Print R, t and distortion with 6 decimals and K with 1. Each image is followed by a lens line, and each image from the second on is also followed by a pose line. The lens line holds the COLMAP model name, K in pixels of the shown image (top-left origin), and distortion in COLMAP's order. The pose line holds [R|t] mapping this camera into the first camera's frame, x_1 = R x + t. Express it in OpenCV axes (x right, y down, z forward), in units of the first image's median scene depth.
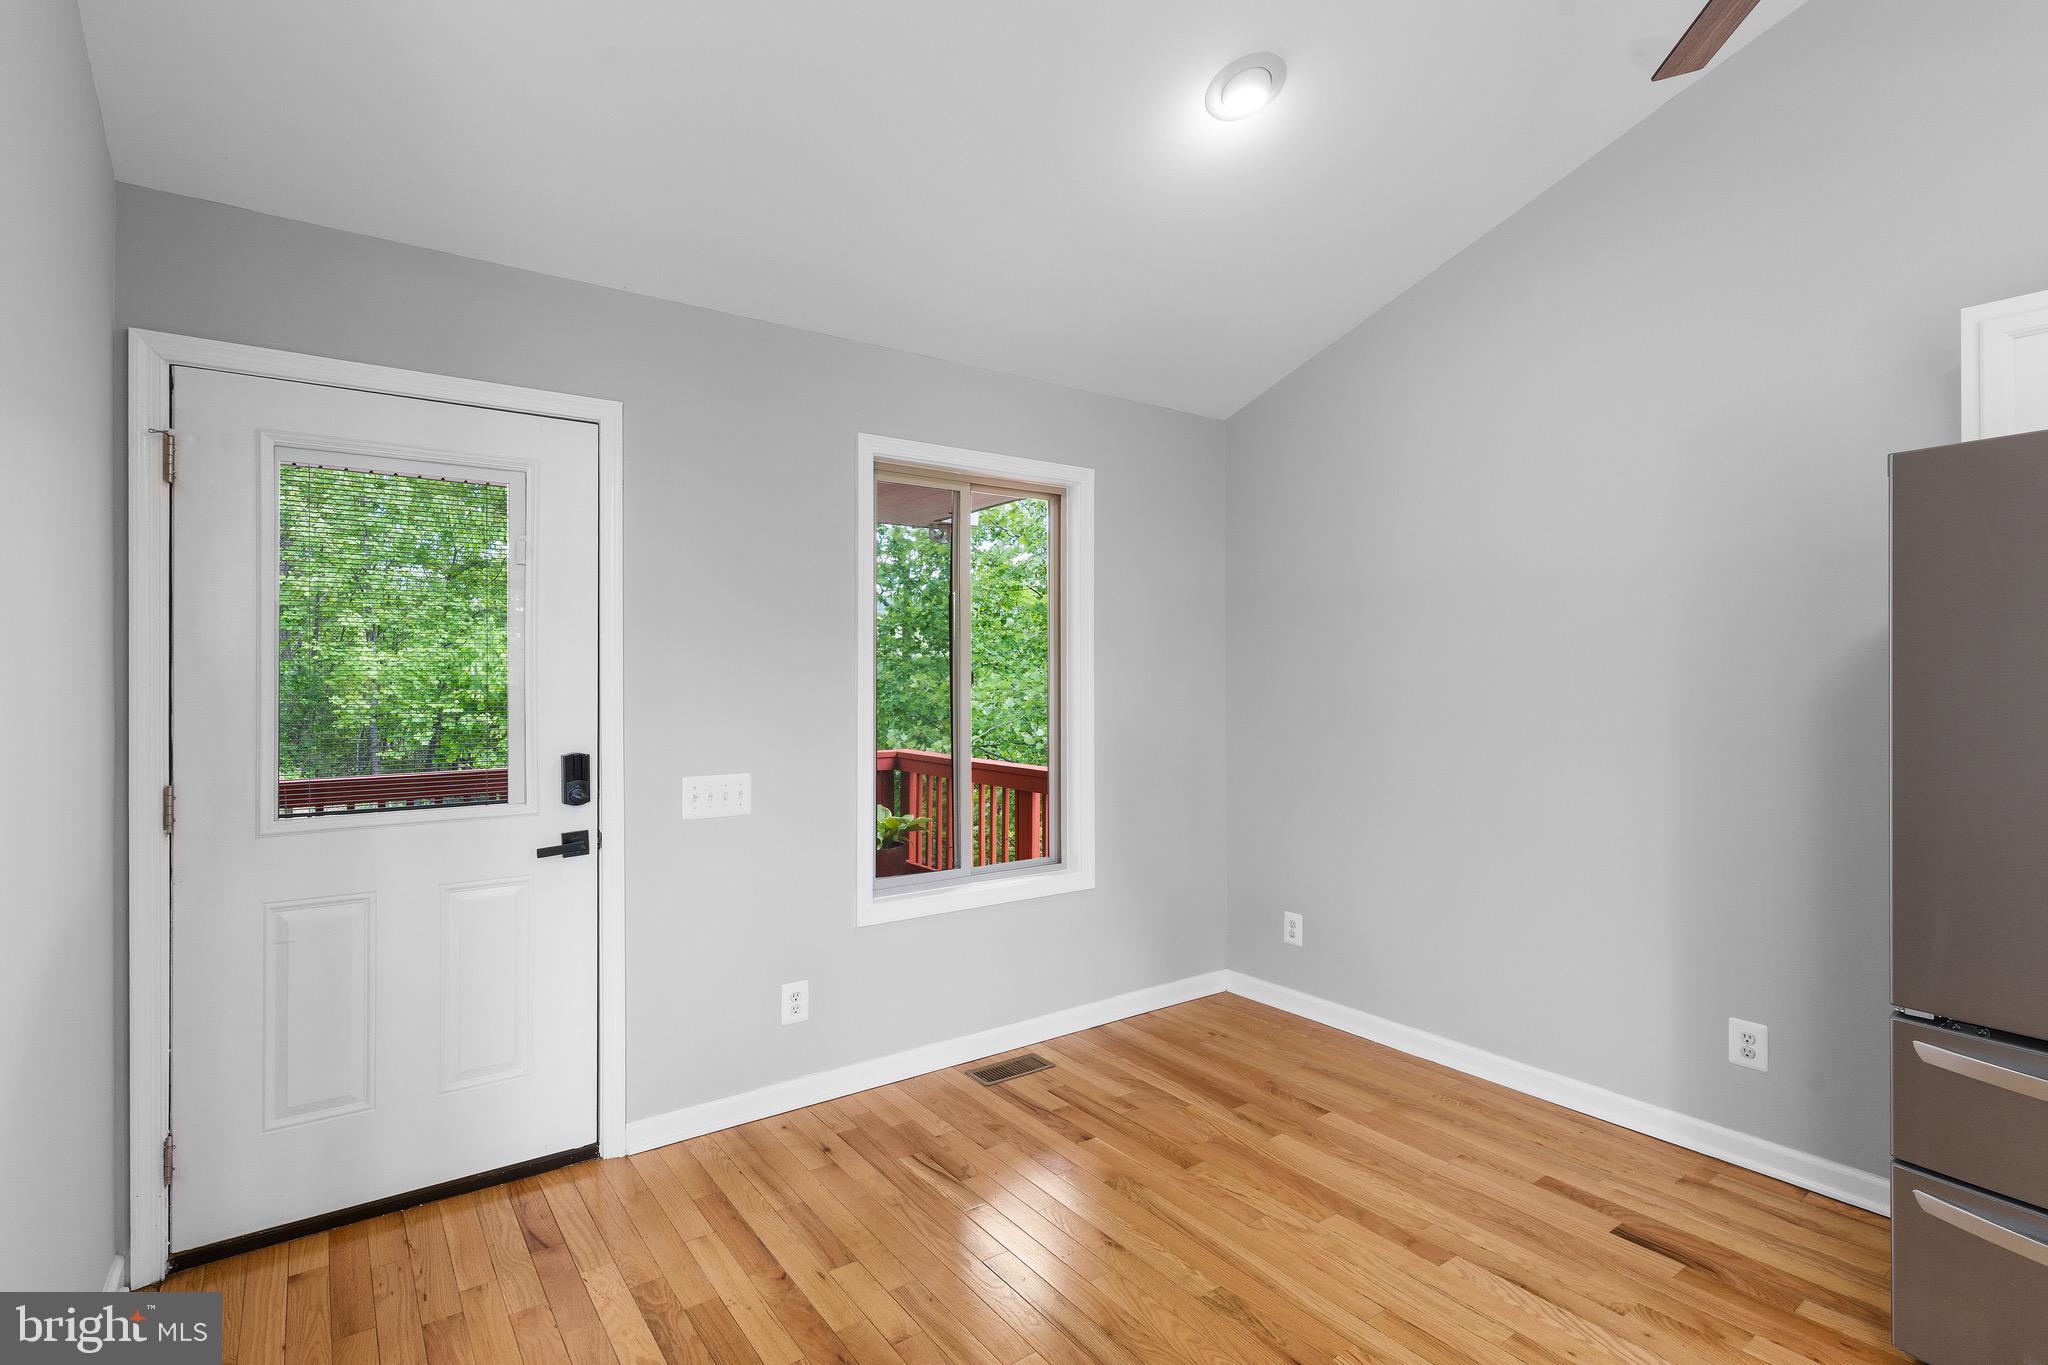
lens RADIAL K [[969.6, 0, 1018.3], [0, 969.6, 653.4], [0, 0, 1]] dist [-0.000146, -0.000391]
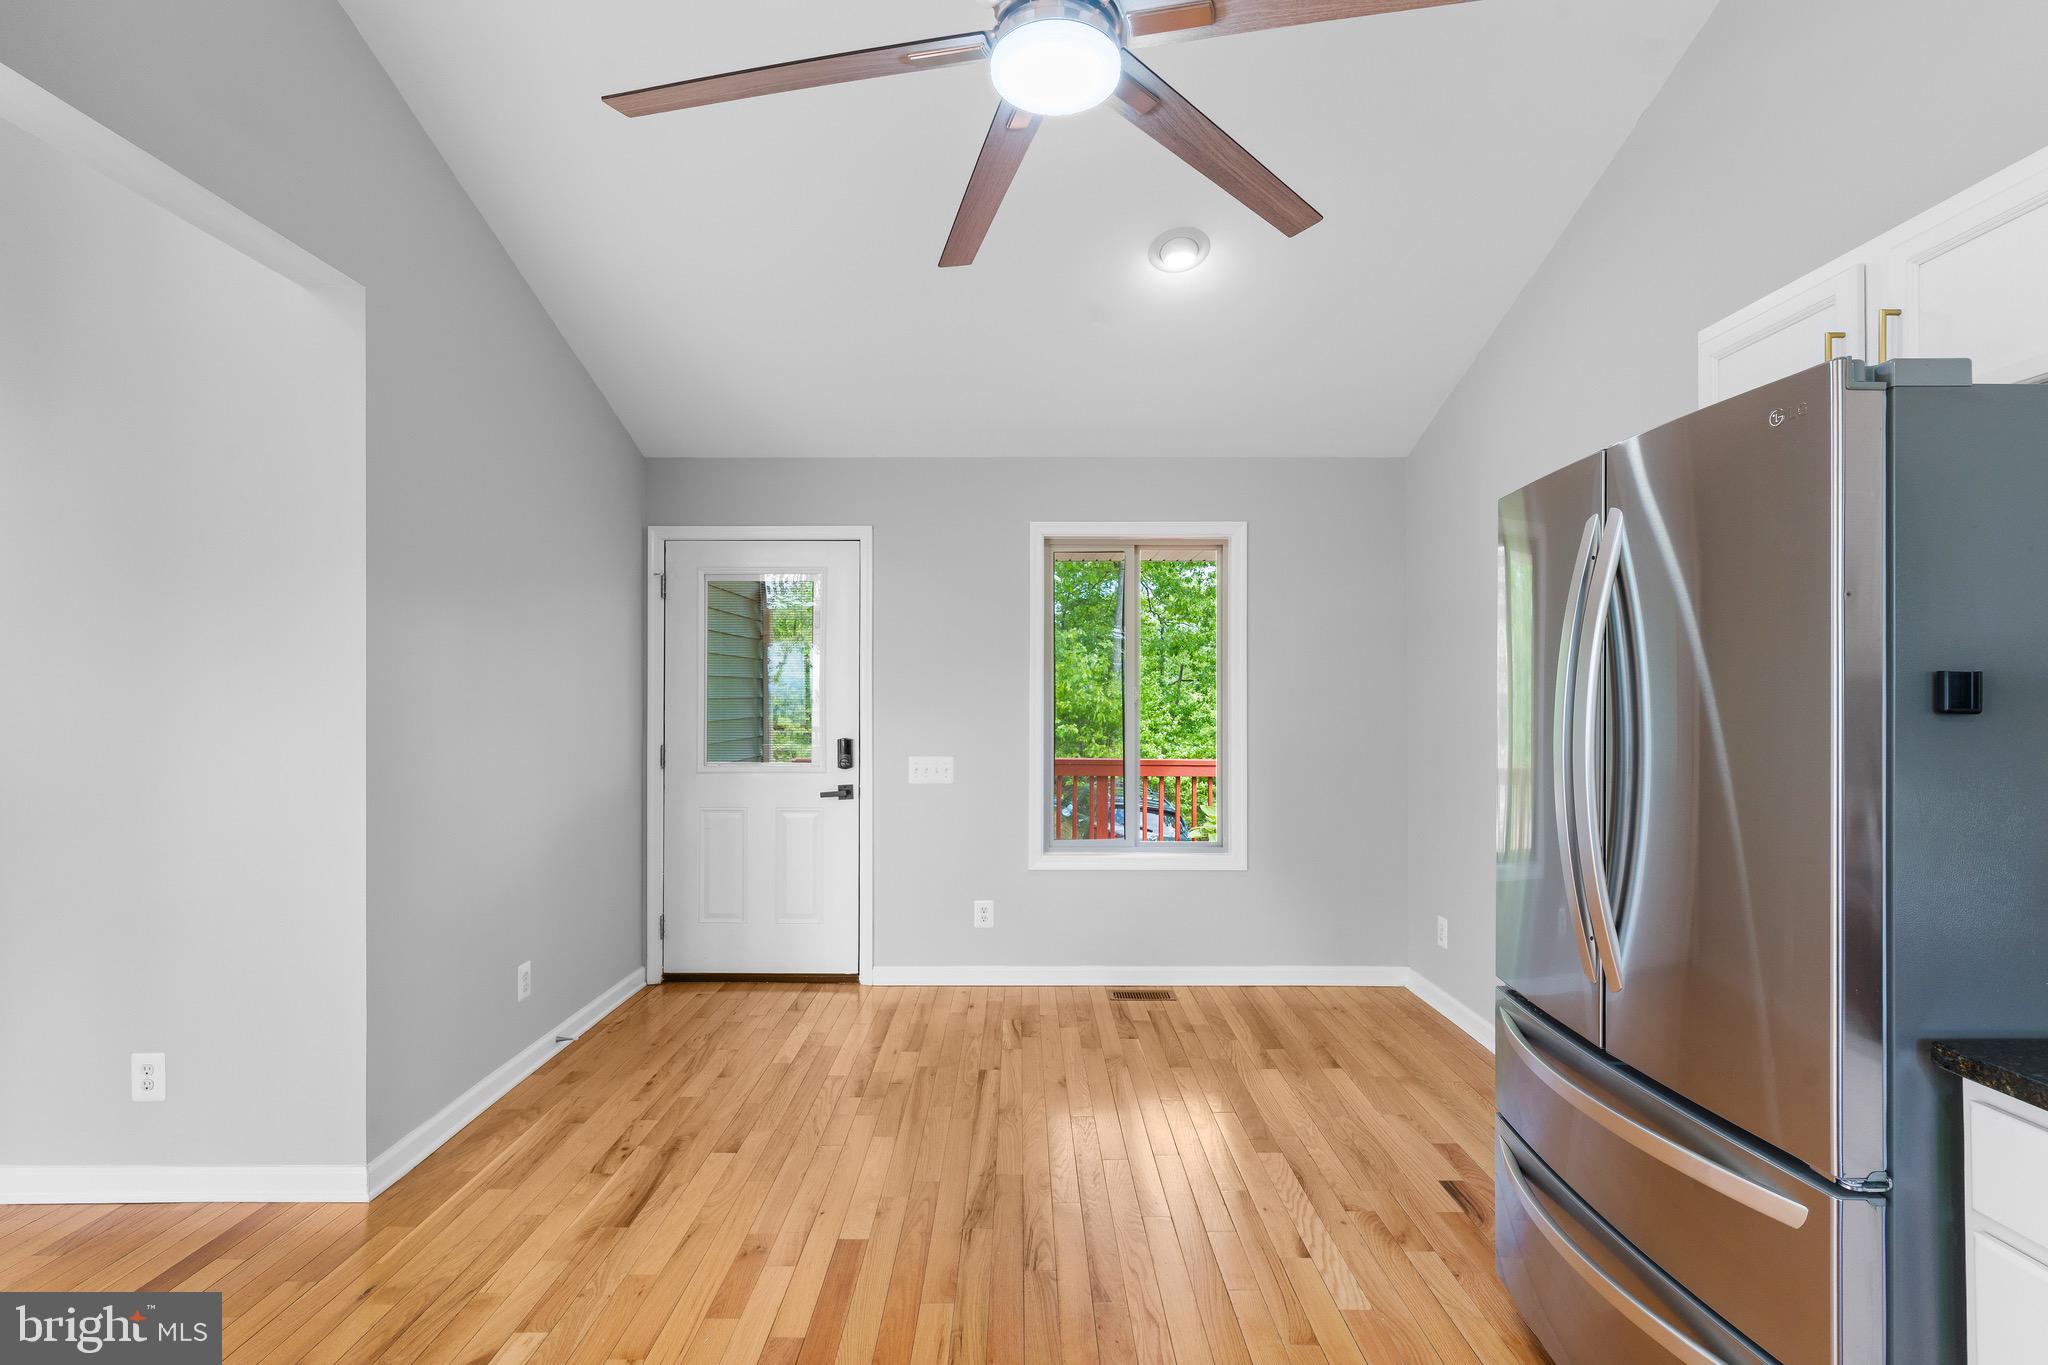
lens RADIAL K [[969.6, 0, 1018.3], [0, 969.6, 653.4], [0, 0, 1]] dist [-0.000146, -0.000391]
pose [[0.813067, -0.021954, -0.581756, 0.729542], [0.011244, 0.999694, -0.022012, -0.003255], [0.582062, 0.011357, 0.813065, -0.184956]]
